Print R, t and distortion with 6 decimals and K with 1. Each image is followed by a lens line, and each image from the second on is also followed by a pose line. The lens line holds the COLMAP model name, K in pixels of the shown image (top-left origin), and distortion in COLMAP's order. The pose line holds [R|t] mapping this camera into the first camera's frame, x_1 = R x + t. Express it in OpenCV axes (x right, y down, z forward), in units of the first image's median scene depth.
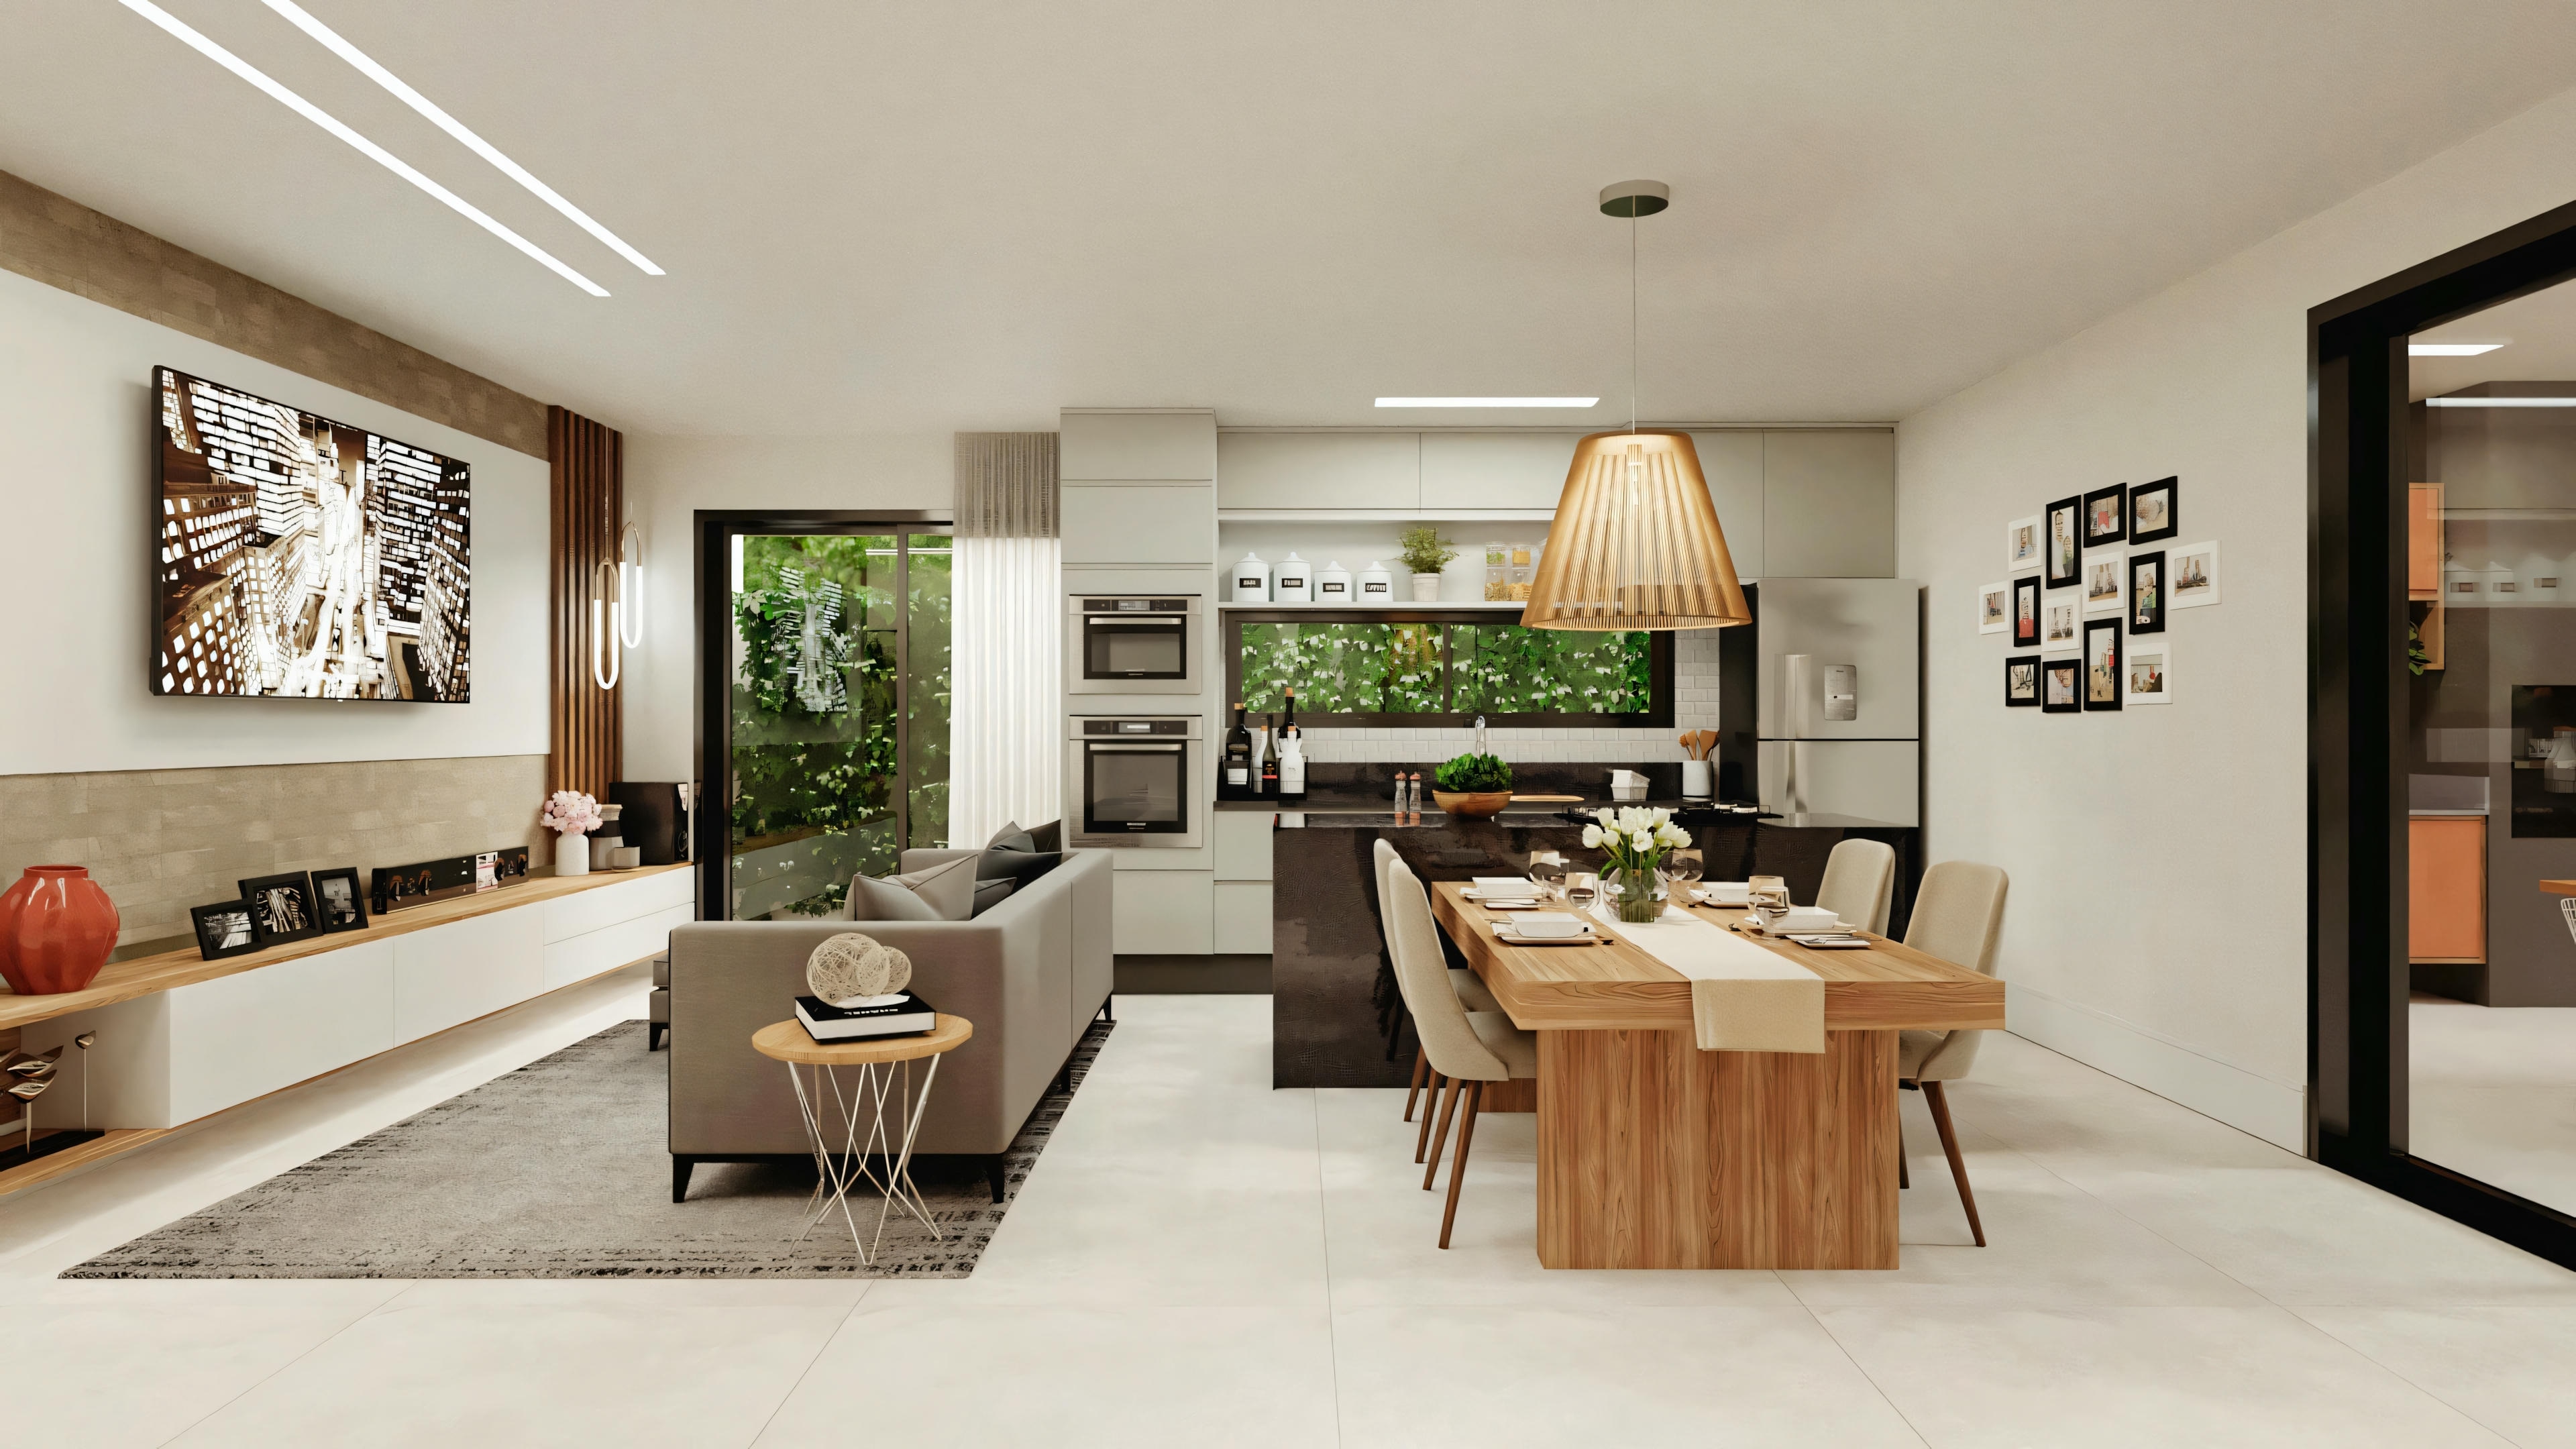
lens RADIAL K [[2174.4, 0, 1288.0], [0, 2174.4, 724.5], [0, 0, 1]] dist [-0.005601, 0.002011]
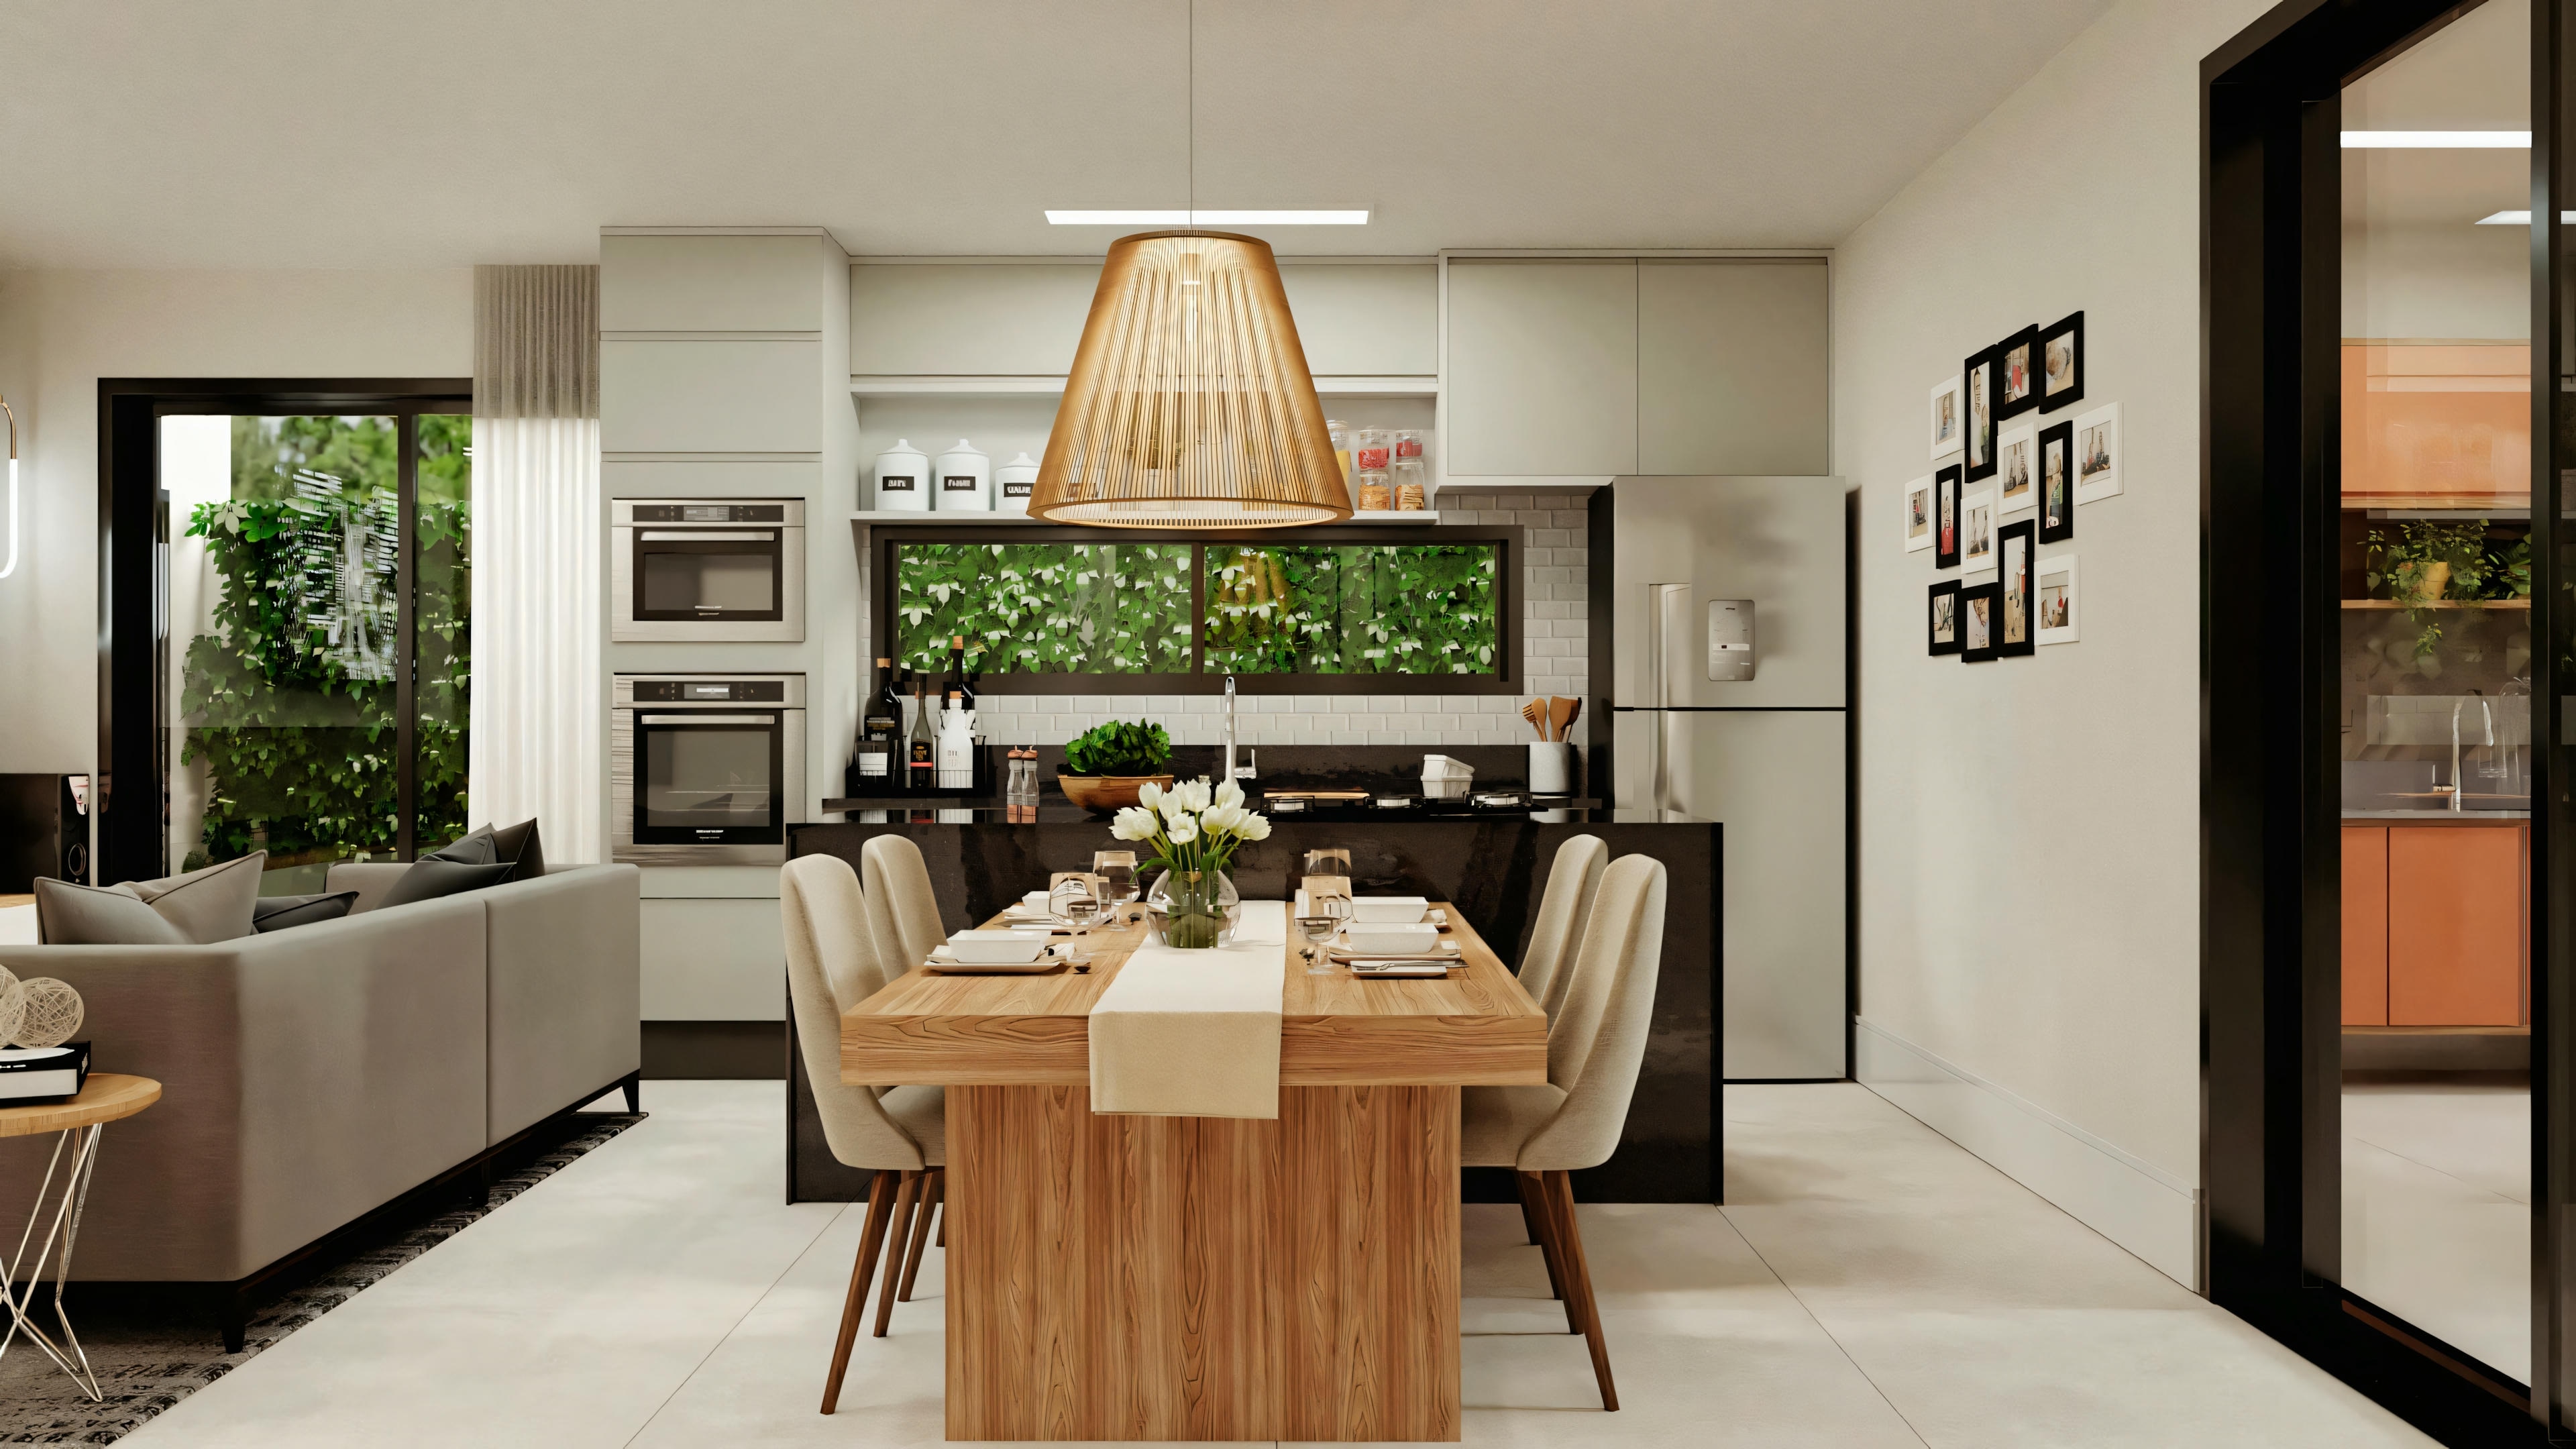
lens RADIAL K [[3157.7, 0, 1288.0], [0, 3157.7, 724.5], [0, 0, 1]] dist [-0.007924, -0.008978]
pose [[0.999997, -0.000025, 0.002243, 0.111783], [0.000024, 1.000000, 0.000228, 0.011801], [-0.002243, -0.000228, 0.999997, 0.000675]]
